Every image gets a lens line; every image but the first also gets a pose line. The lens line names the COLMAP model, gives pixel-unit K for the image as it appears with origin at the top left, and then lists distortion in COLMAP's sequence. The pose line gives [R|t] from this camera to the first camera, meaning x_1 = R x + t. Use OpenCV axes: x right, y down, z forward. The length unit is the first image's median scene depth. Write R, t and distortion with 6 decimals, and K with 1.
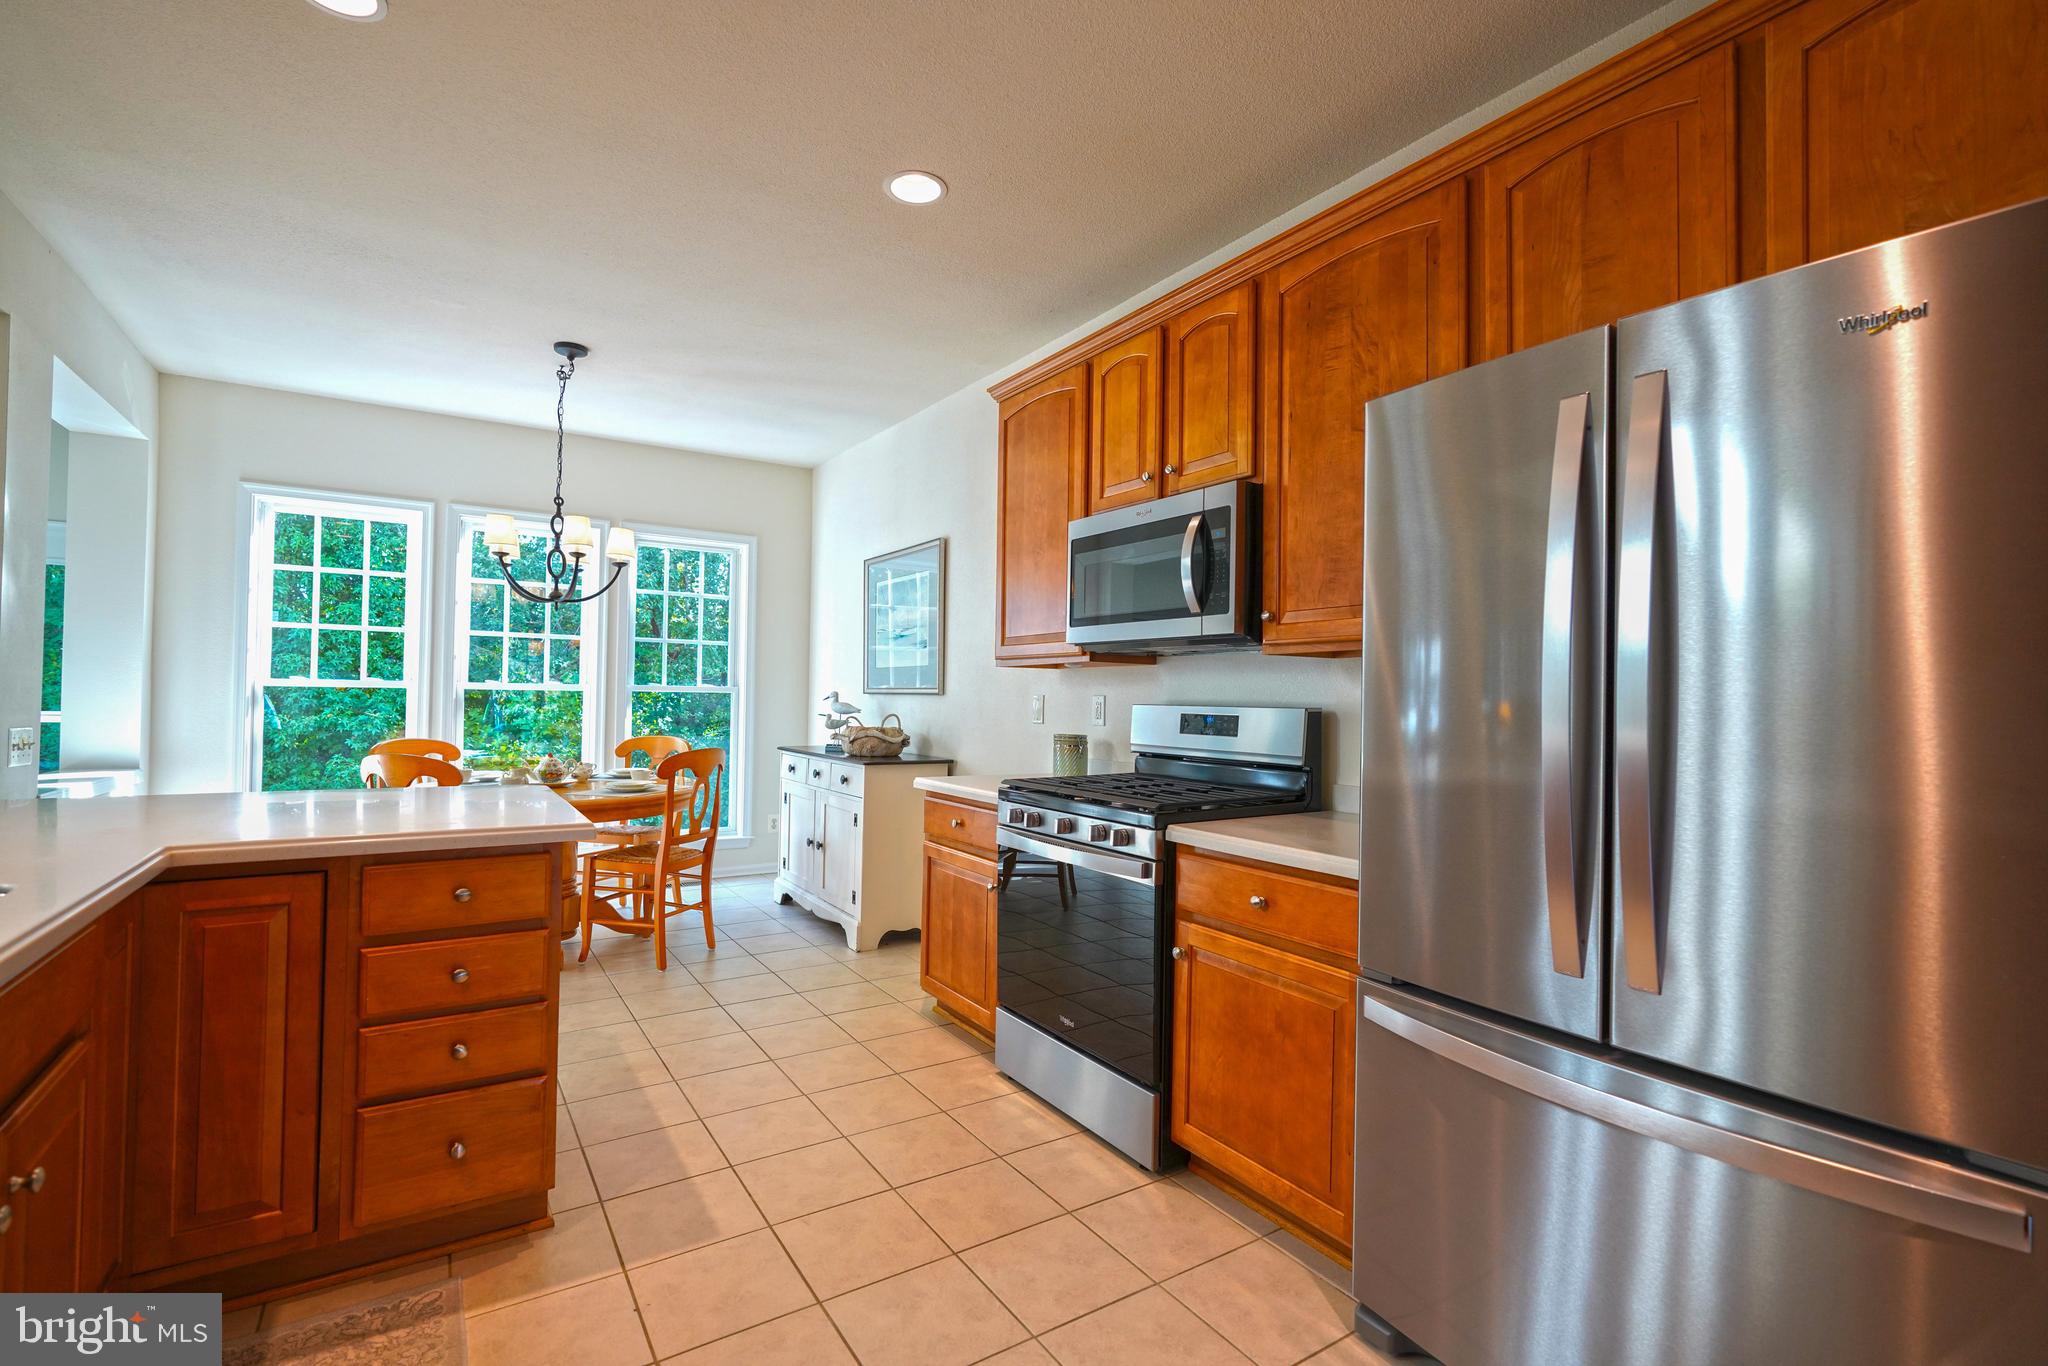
lens RADIAL K [[920.4, 0, 1017.5], [0, 920.4, 687.8], [0, 0, 1]] dist [-0.009967, 0.003987]
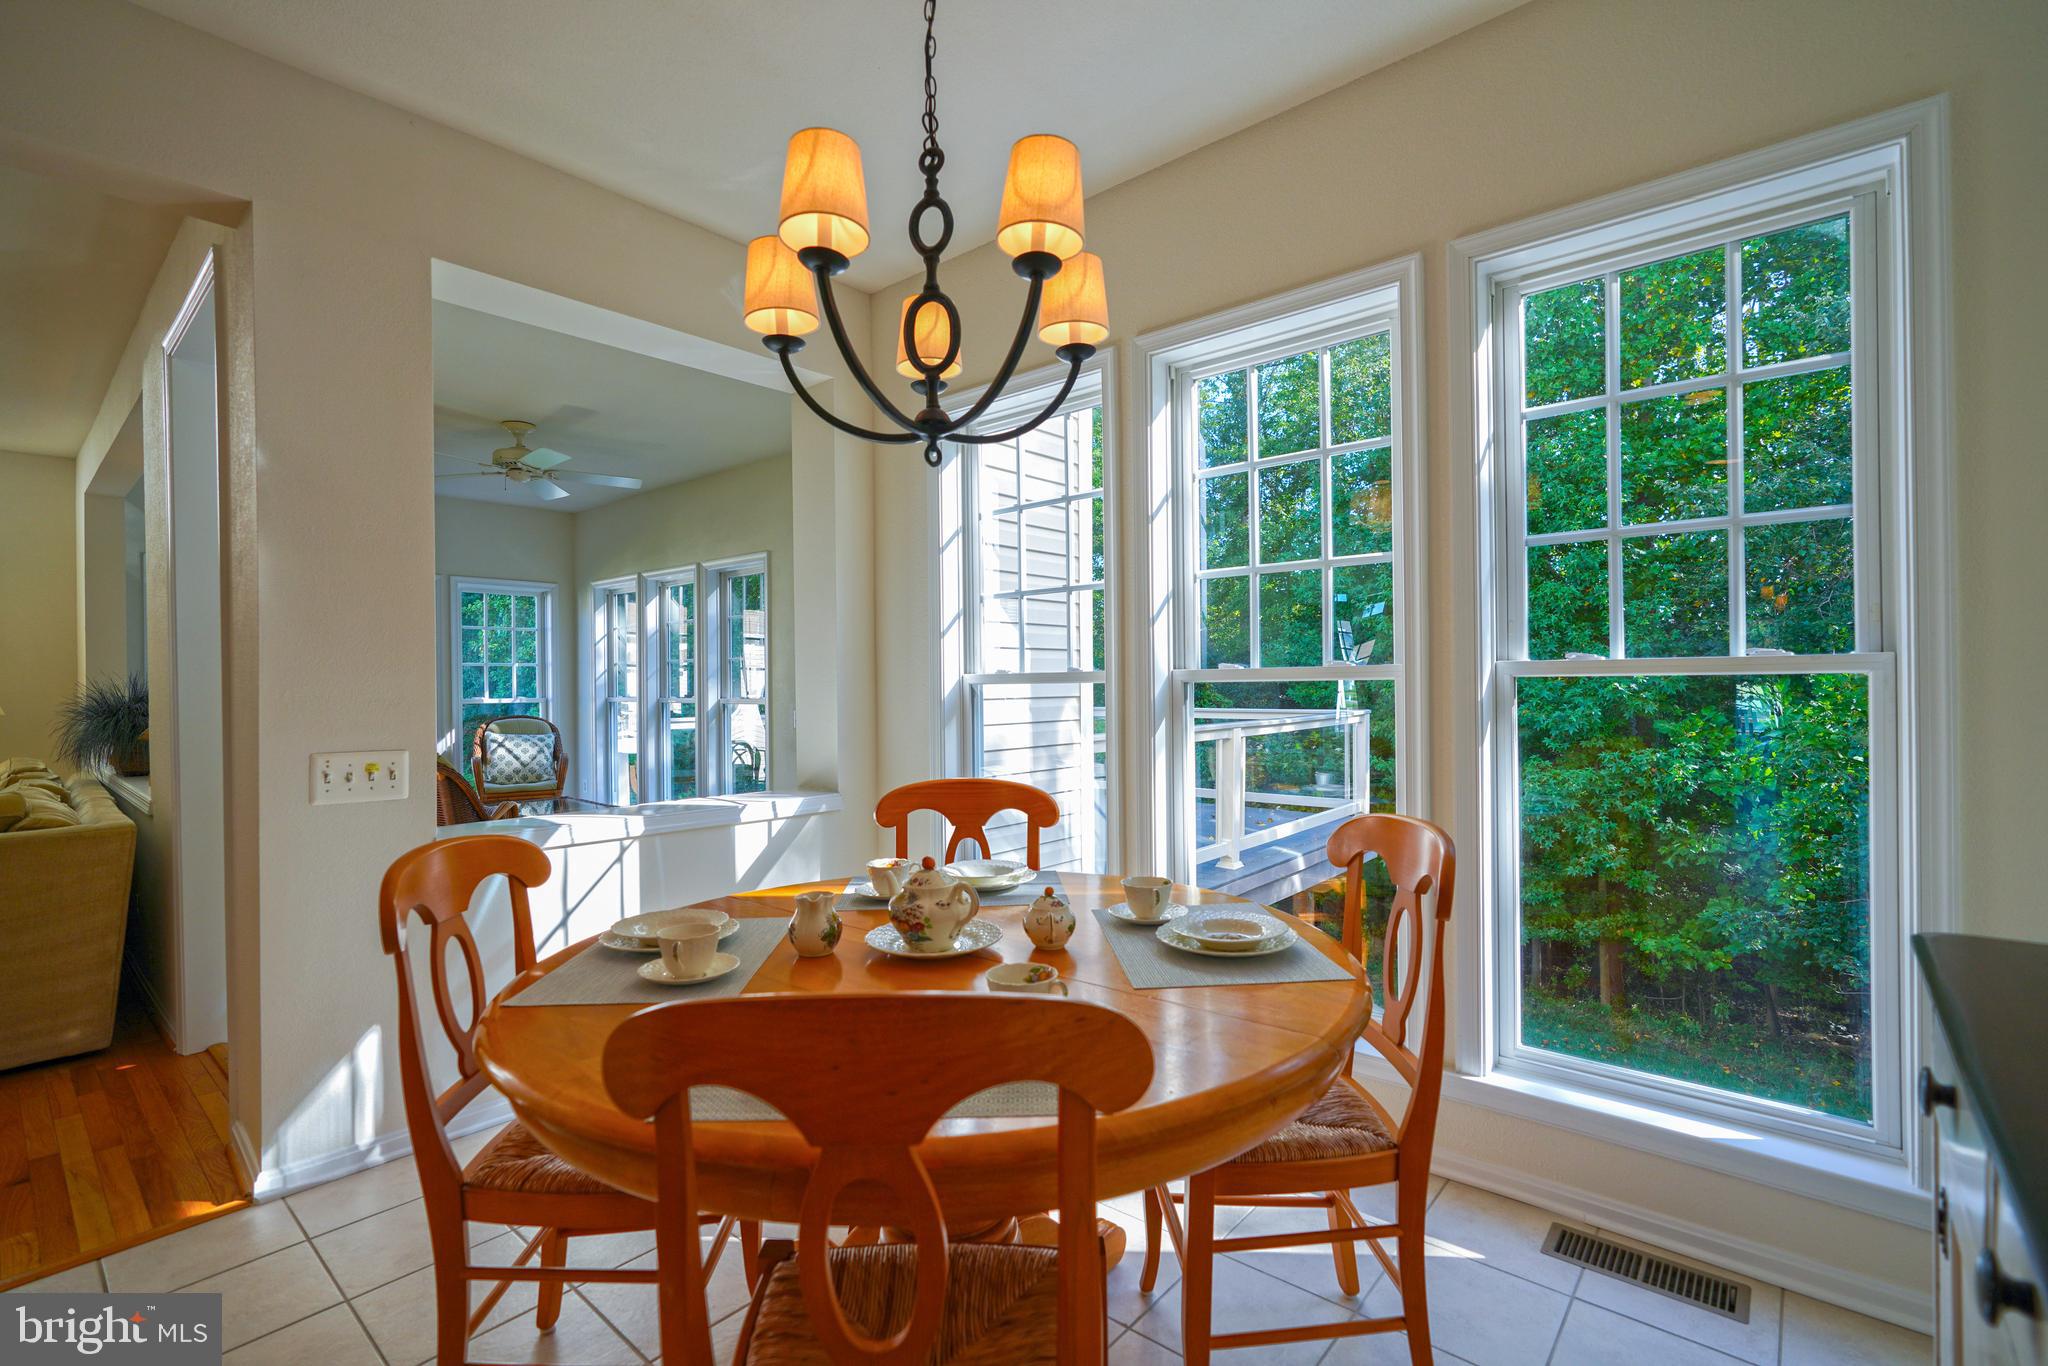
lens RADIAL K [[920.4, 0, 1004.3], [0, 920.4, 694.0], [0, 0, 1]] dist [-0.009967, 0.003987]
pose [[0.277548, -0.010635, -0.960653, -0.213079], [0.029925, 0.999549, -0.002420, 0.009363], [0.960246, -0.028076, 0.277741, 1.310847]]
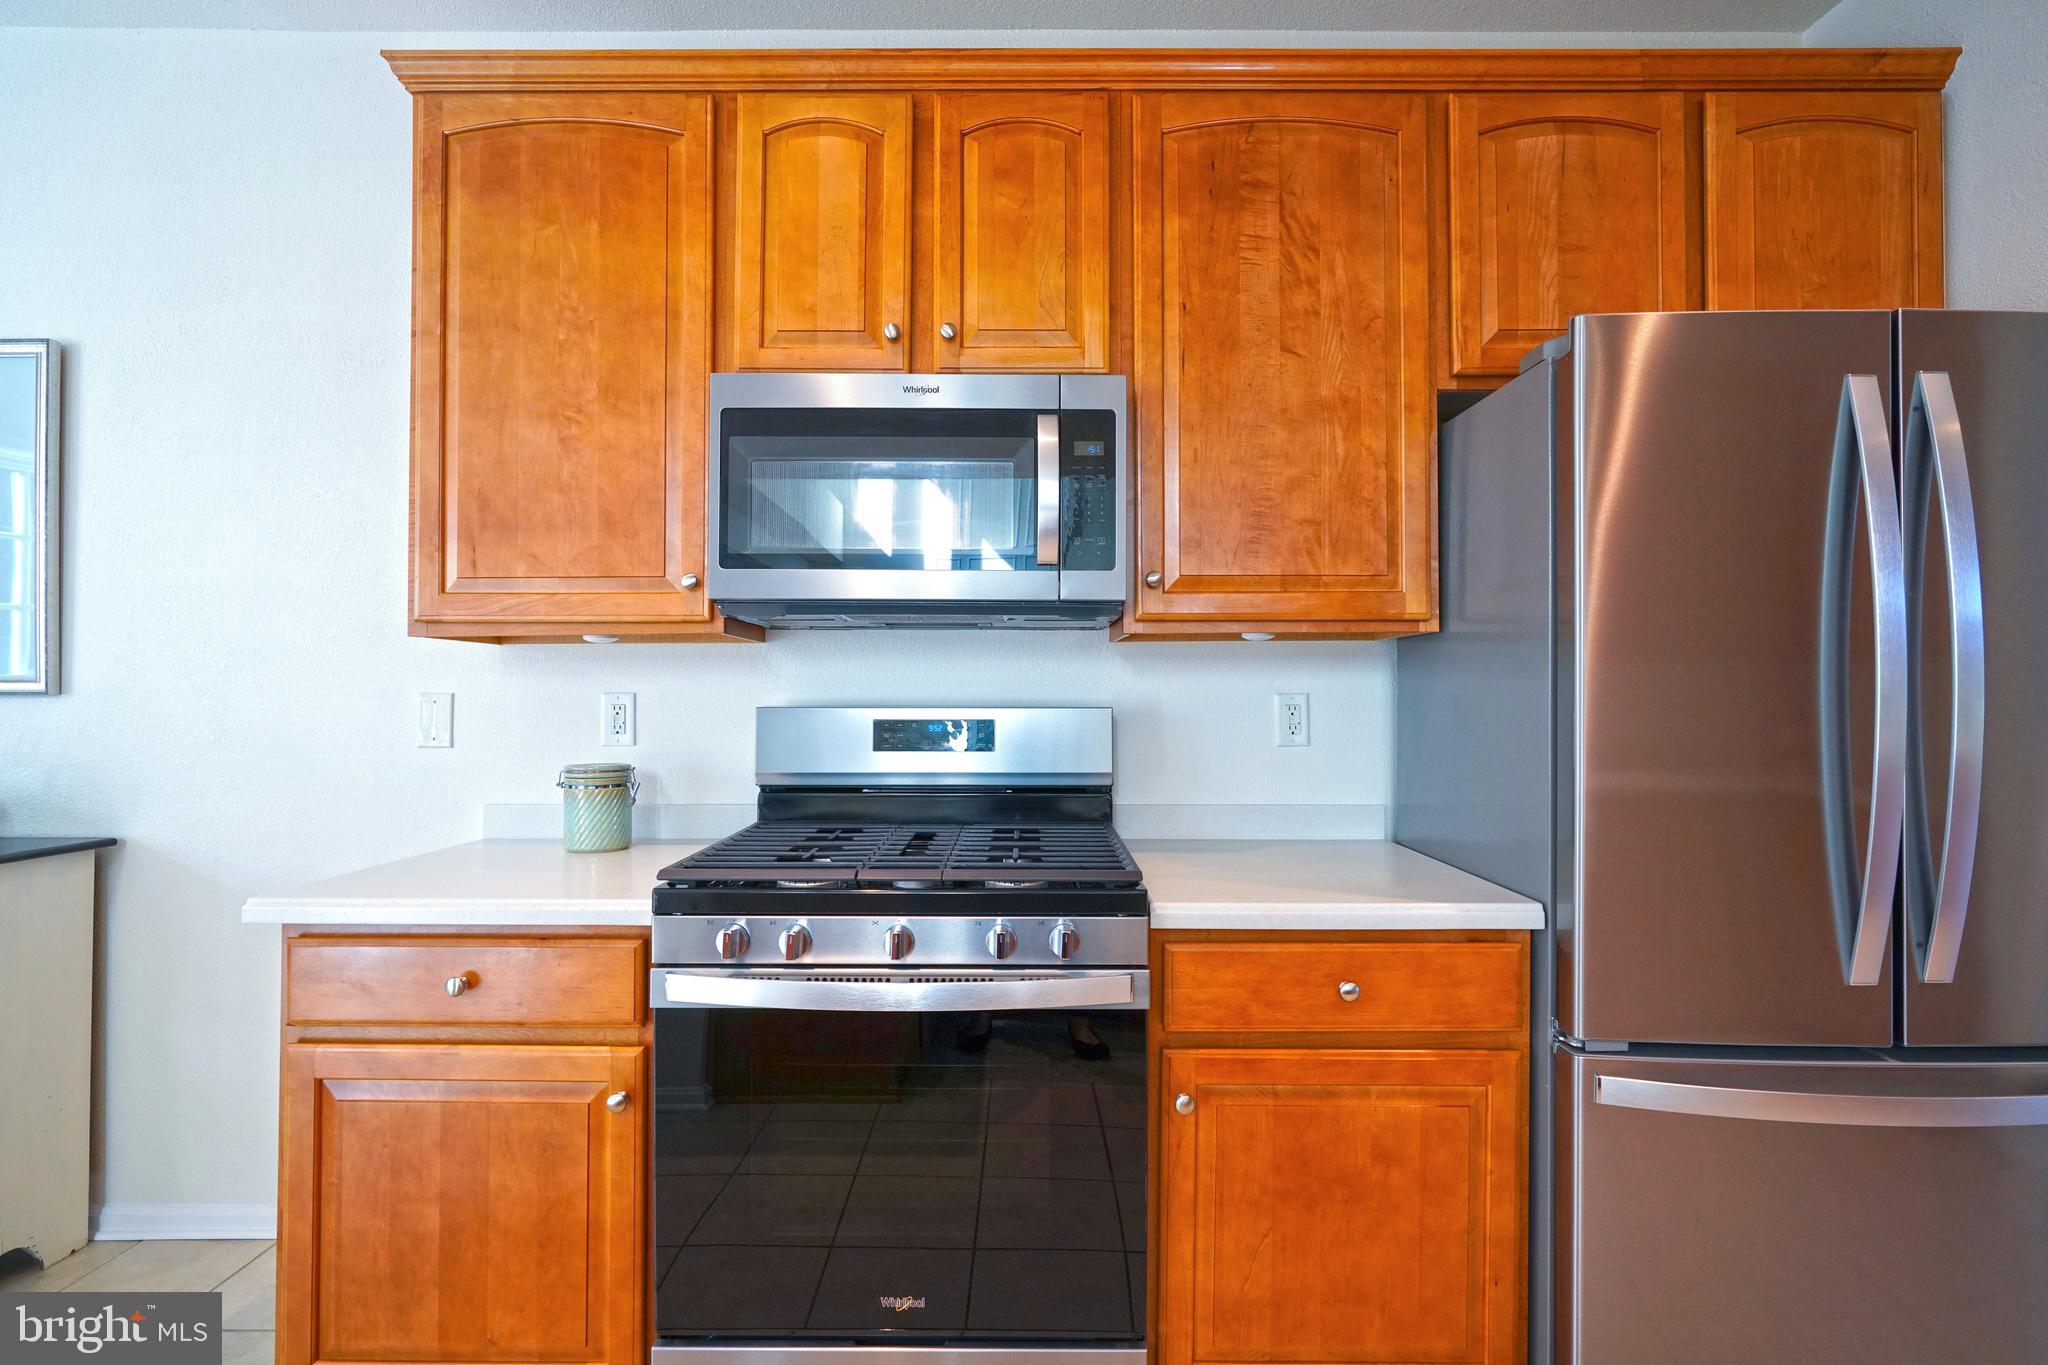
lens RADIAL K [[920.4, 0, 1020.2], [0, 920.4, 689.3], [0, 0, 1]] dist [-0.009967, 0.003987]
pose [[0.542567, -0.007735, 0.839977, -0.308241], [-0.001304, 0.999949, 0.010050, -0.000123], [-0.840011, -0.006548, 0.542529, 0.567828]]
